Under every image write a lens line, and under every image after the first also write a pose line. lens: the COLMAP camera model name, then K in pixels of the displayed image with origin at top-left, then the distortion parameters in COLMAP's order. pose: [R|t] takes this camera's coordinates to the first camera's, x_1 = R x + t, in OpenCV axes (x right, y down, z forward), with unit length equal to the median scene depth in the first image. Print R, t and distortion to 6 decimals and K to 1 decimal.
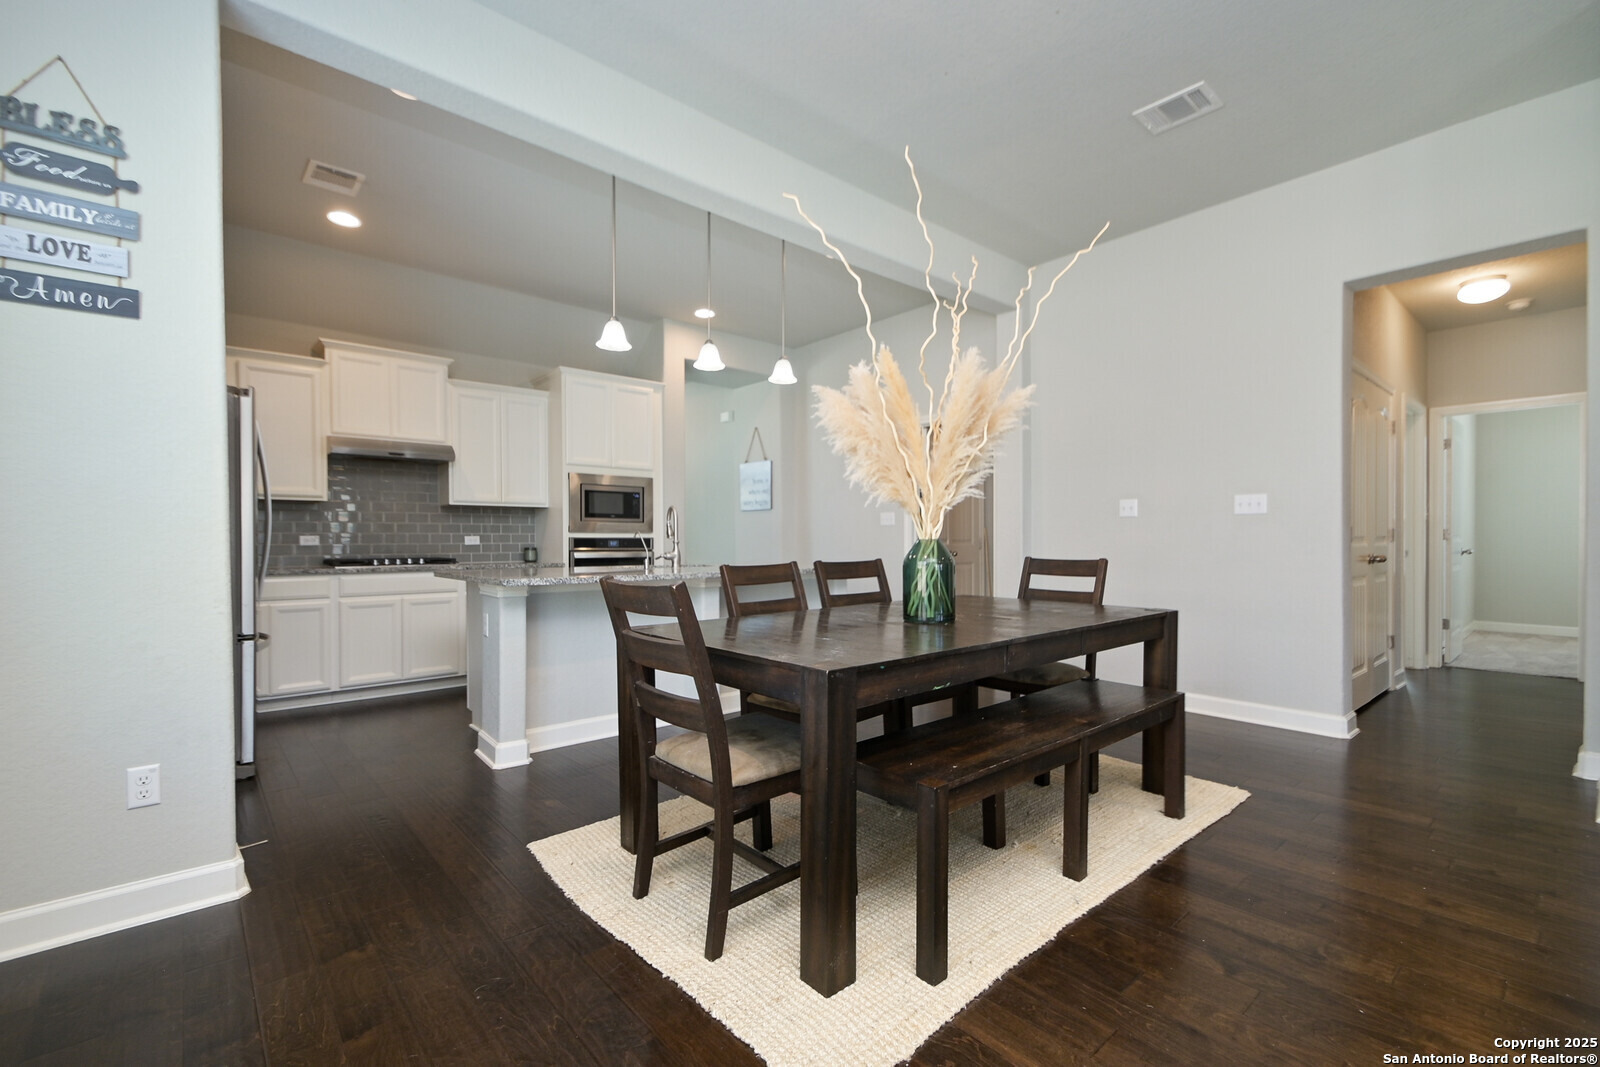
lens RADIAL K [[688.6, 0, 799.1], [0, 688.6, 549.2], [0, 0, 1]] dist [0.033529, -0.011473]
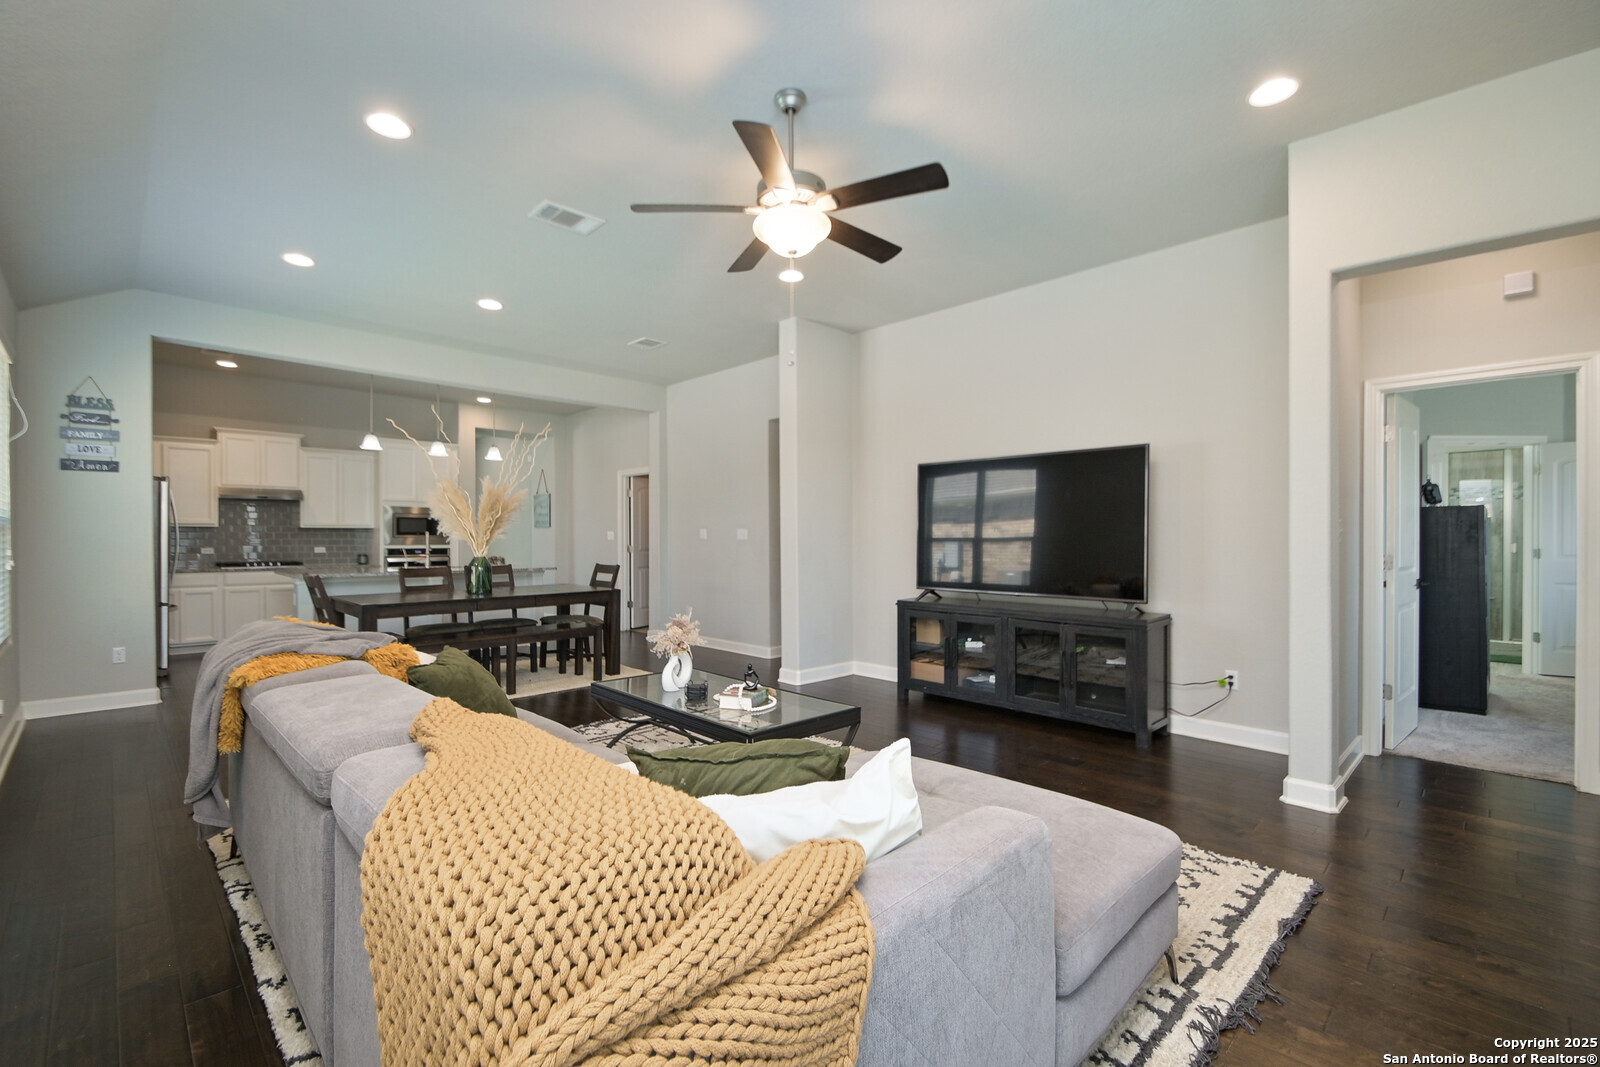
lens RADIAL K [[707.3, 0, 796.0], [0, 707.3, 544.0], [0, 0, 1]] dist [0.041274, -0.022742]
pose [[0.999217, 0.003240, 0.039436, 0.635535], [-0.003099, 0.999989, -0.003618, -0.029122], [-0.039448, 0.003492, 0.999216, -0.766495]]
